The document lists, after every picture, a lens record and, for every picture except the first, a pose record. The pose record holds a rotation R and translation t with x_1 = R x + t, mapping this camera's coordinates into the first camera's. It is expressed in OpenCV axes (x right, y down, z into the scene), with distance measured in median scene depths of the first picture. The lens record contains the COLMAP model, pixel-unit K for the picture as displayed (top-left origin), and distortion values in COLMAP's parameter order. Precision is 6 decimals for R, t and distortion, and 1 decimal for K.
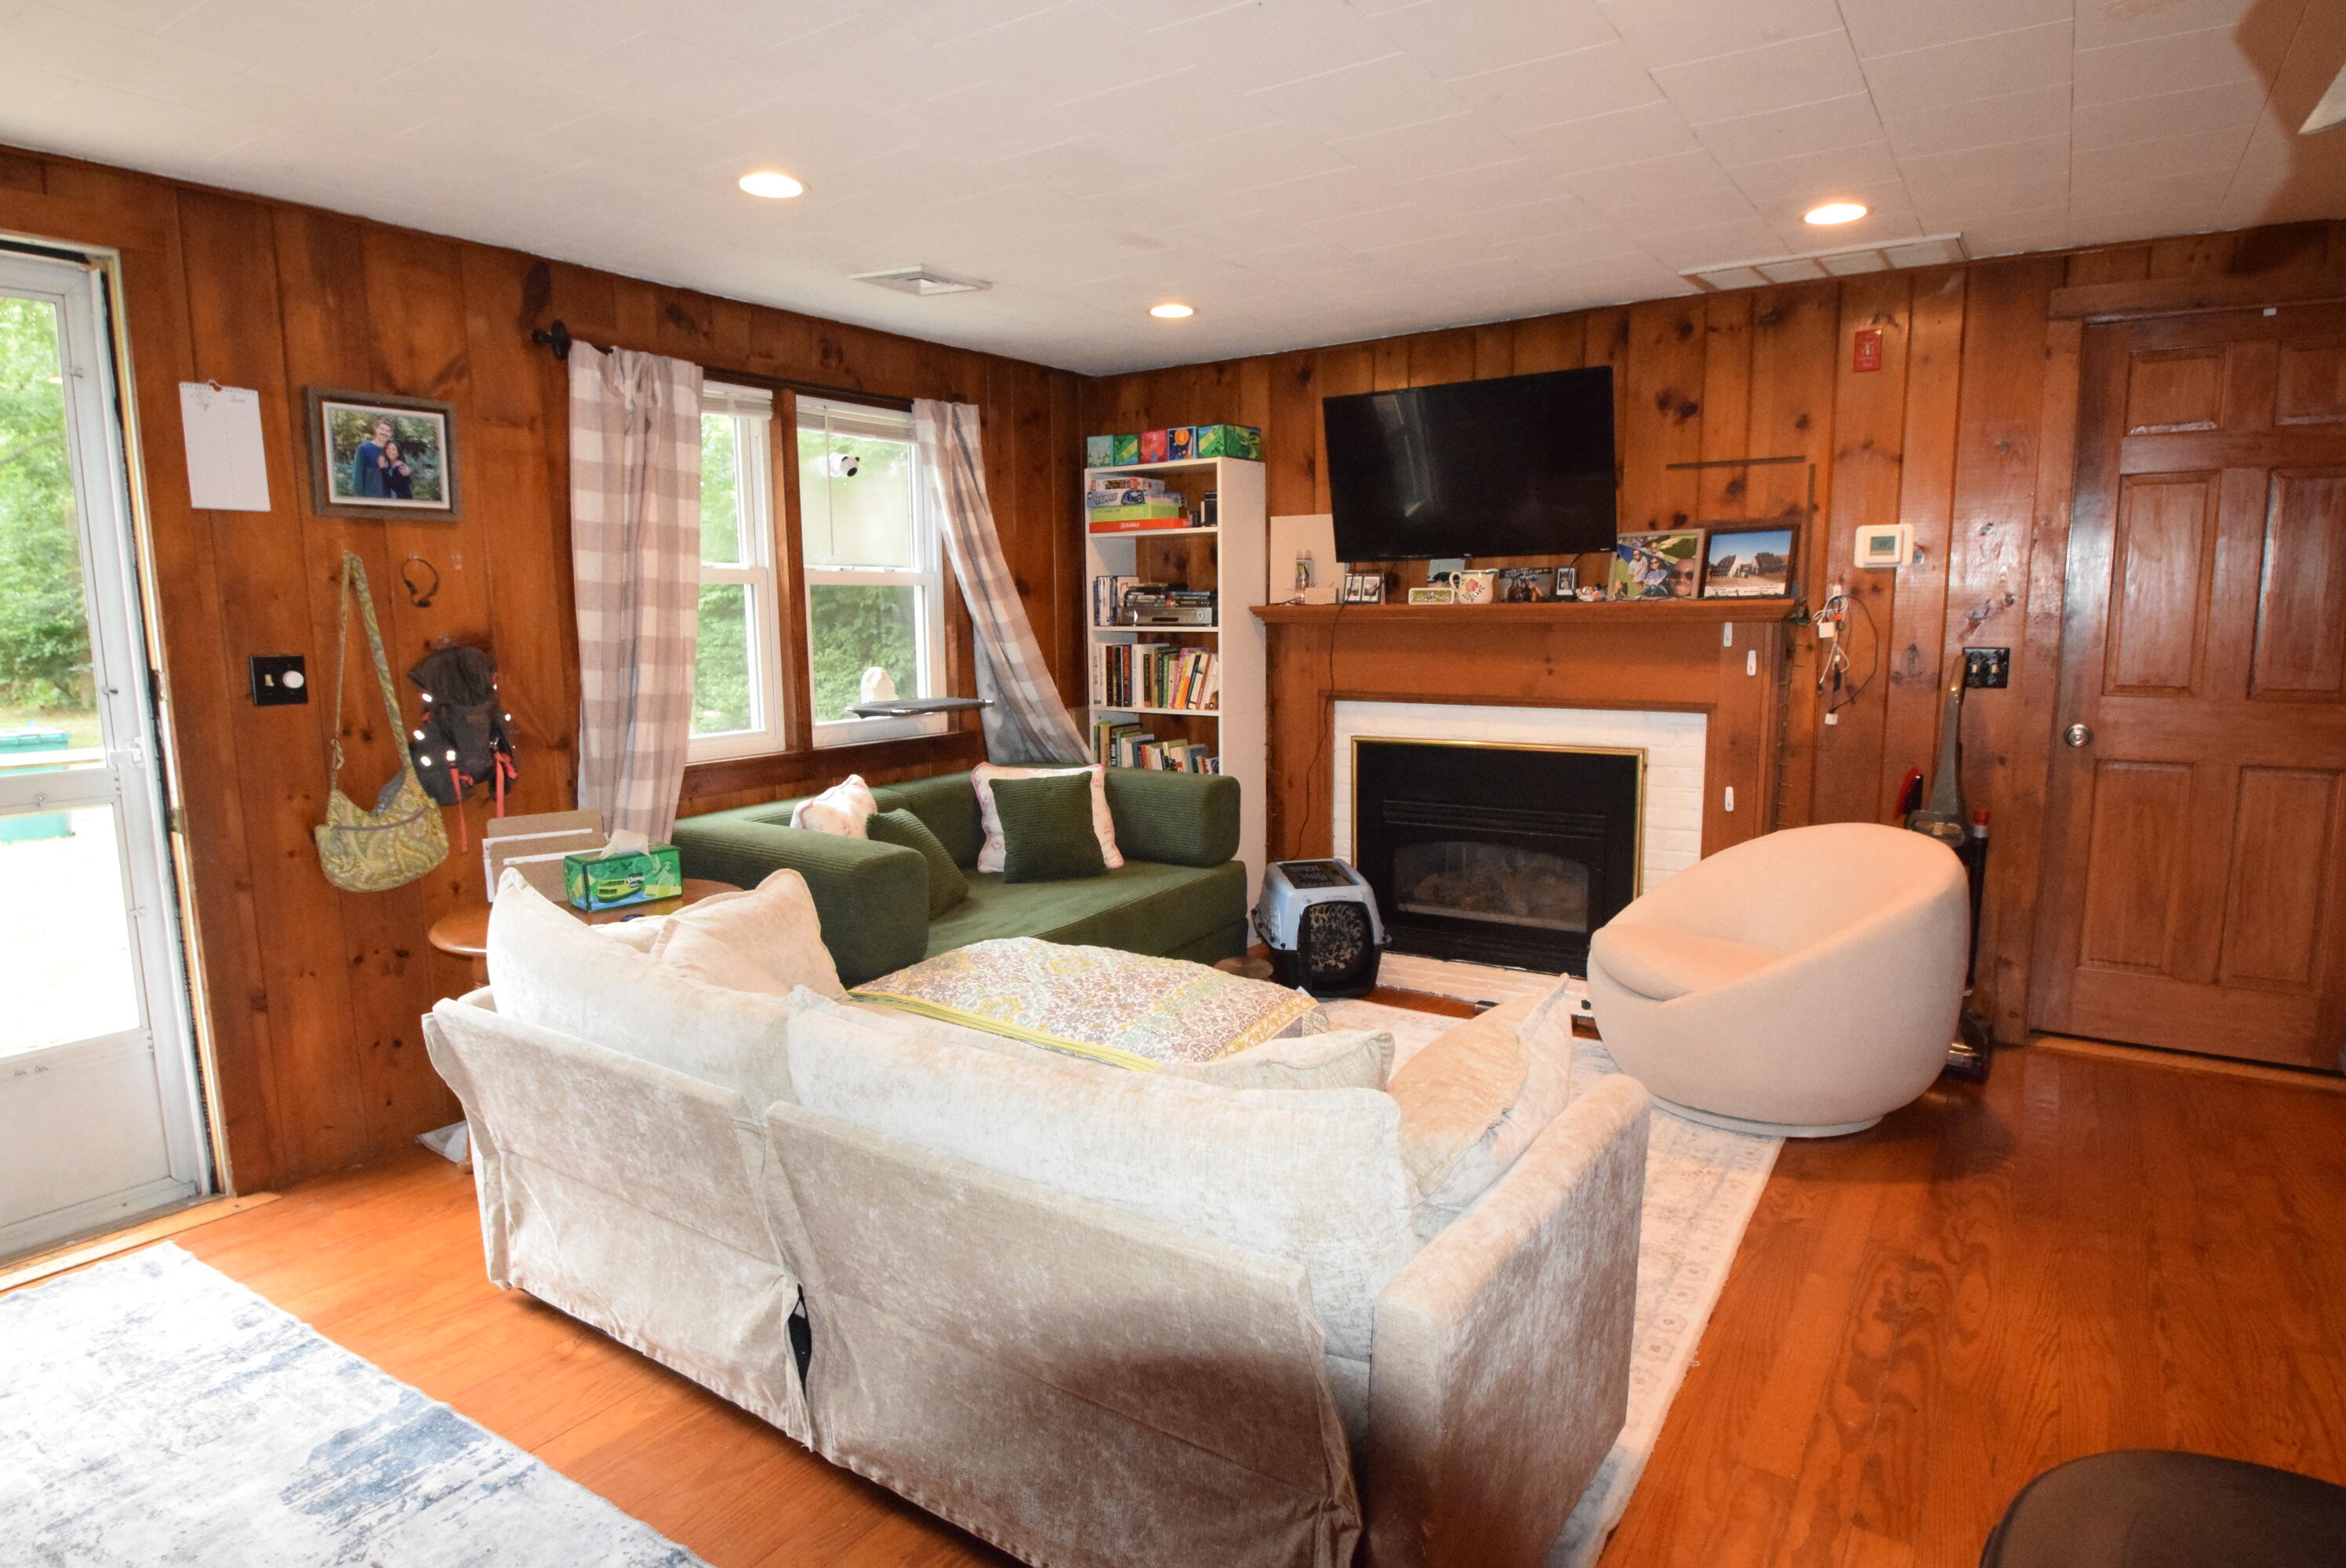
lens RADIAL K [[1306.0, 0, 1168.9], [0, 1306.0, 789.6], [0, 0, 1]] dist [-0.008365, -0.002001]
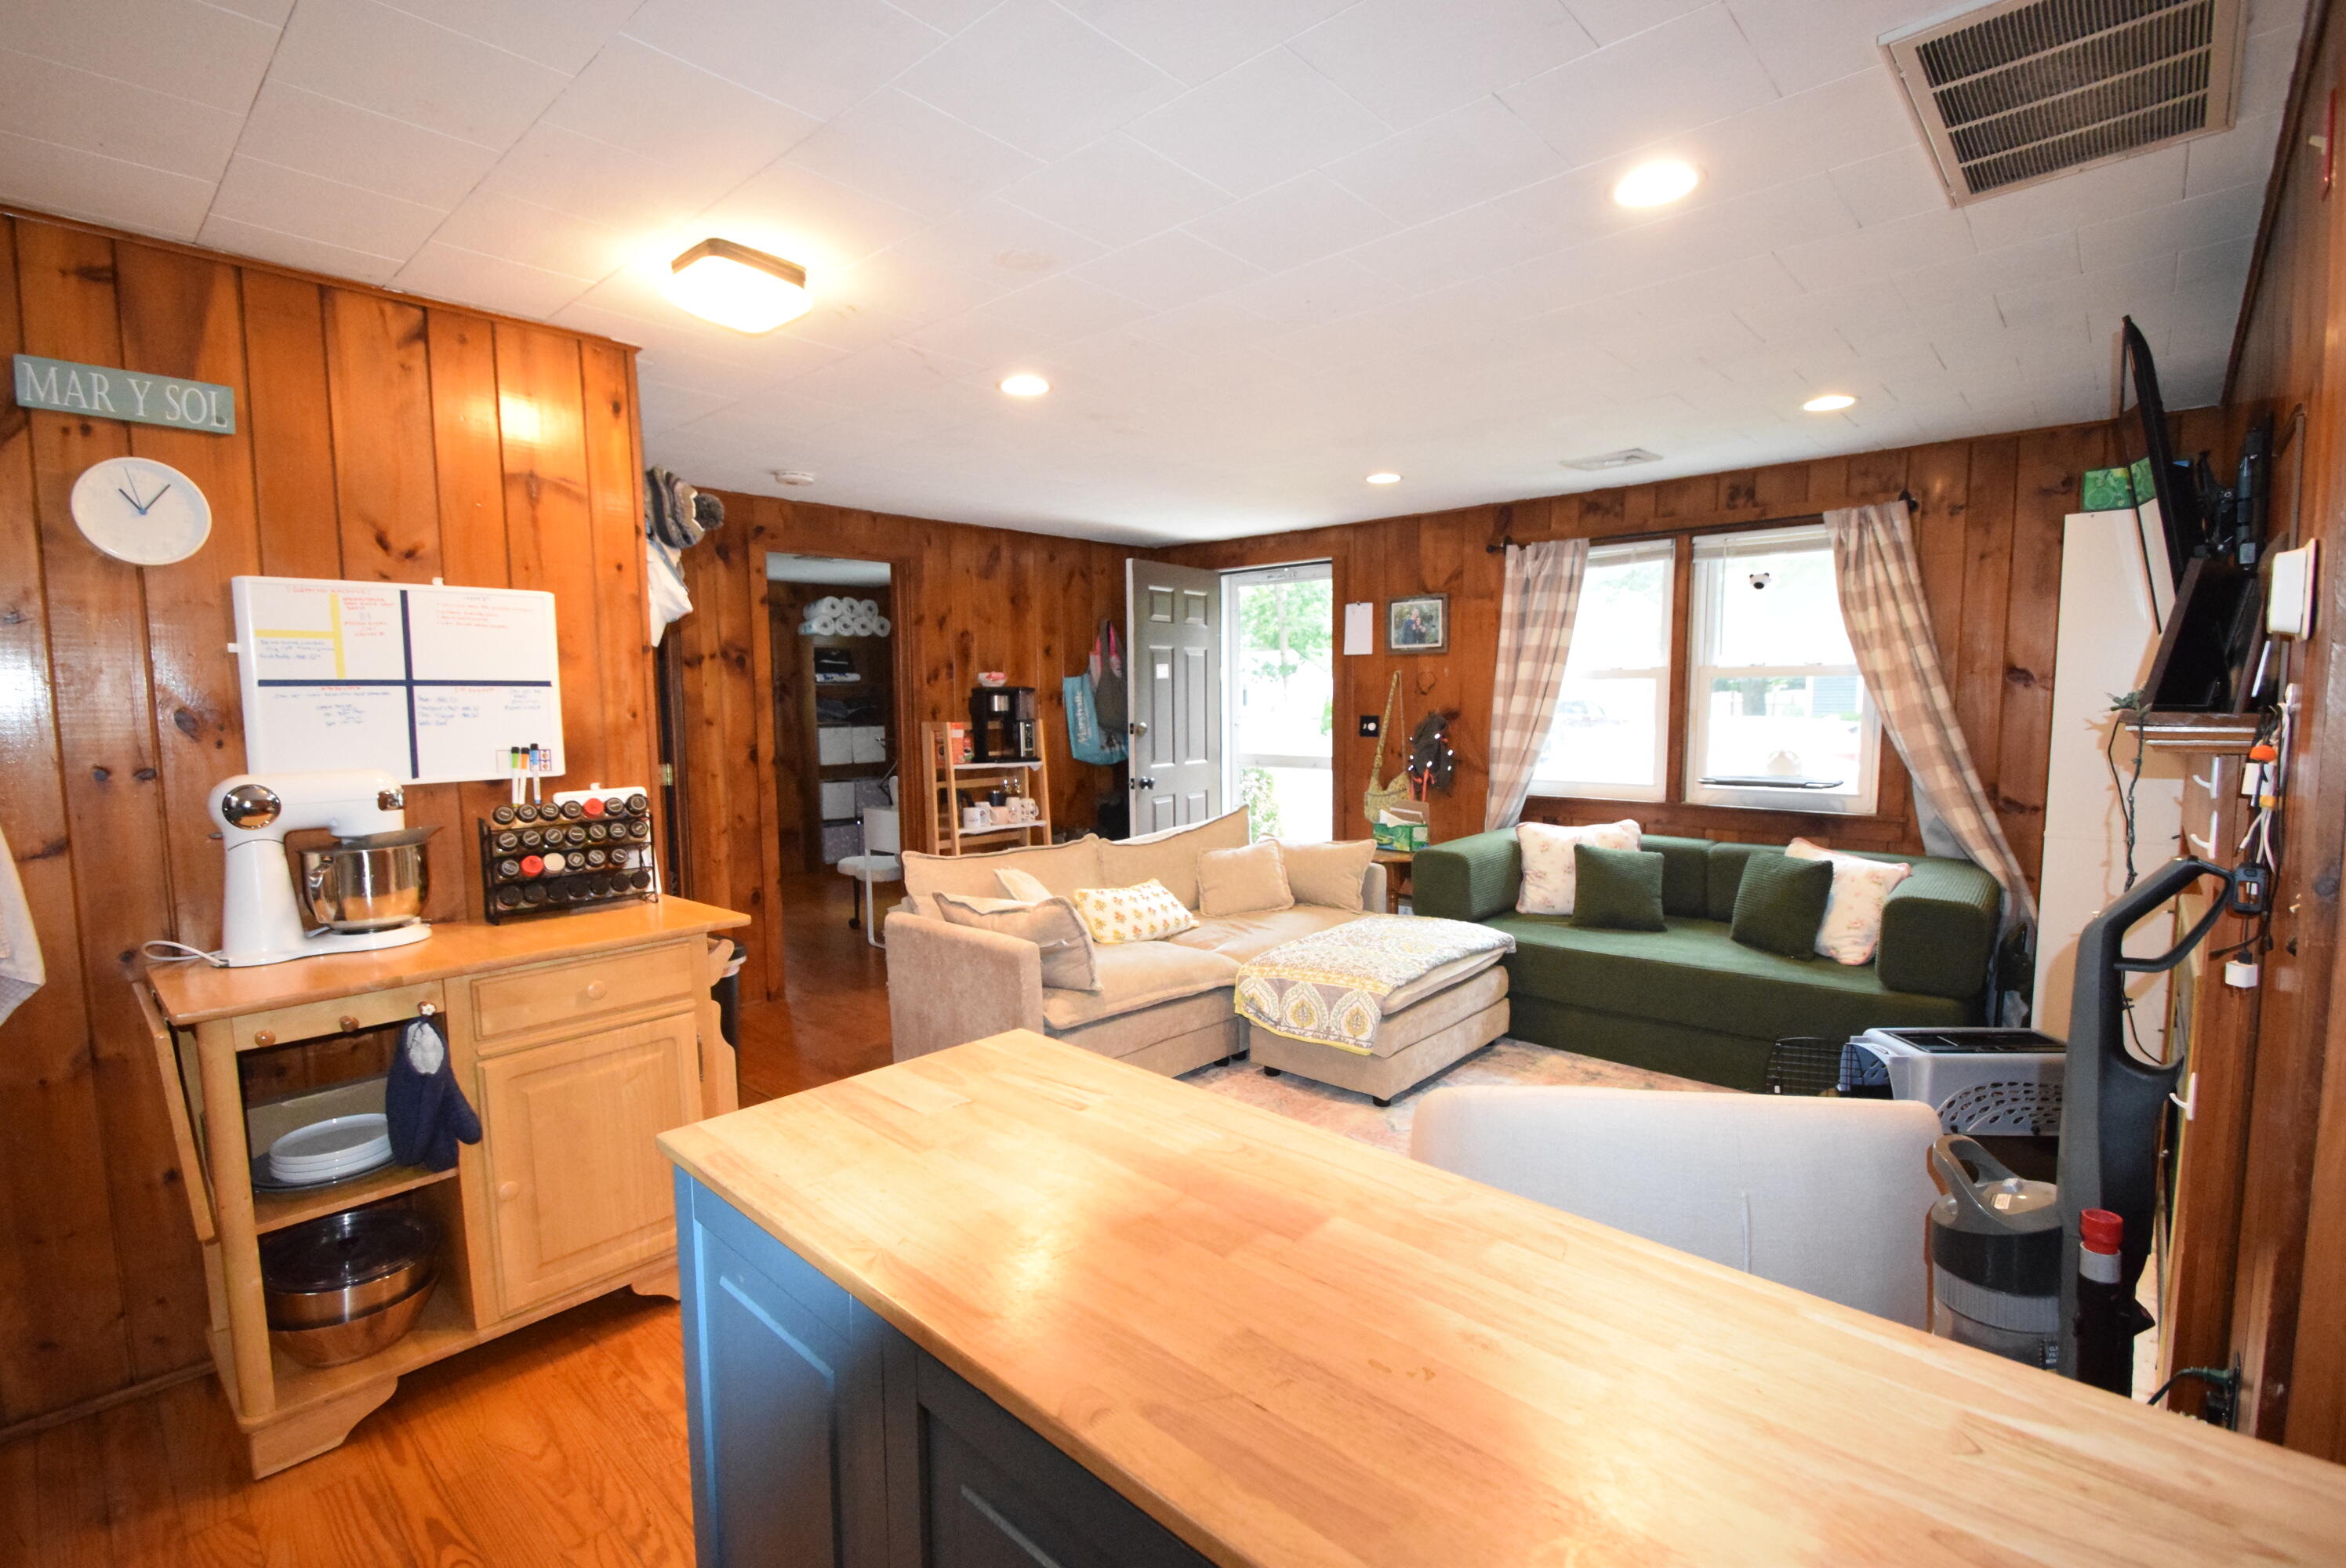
lens RADIAL K [[1064.0, 0, 1167.2], [0, 1064.0, 781.6], [0, 0, 1]] dist [-0.000469, -0.000010]
pose [[-0.144537, 0.103803, -0.984040, 1.163739], [-0.120765, 0.985197, 0.121663, -0.163565], [0.982102, 0.136423, -0.129862, 0.850348]]
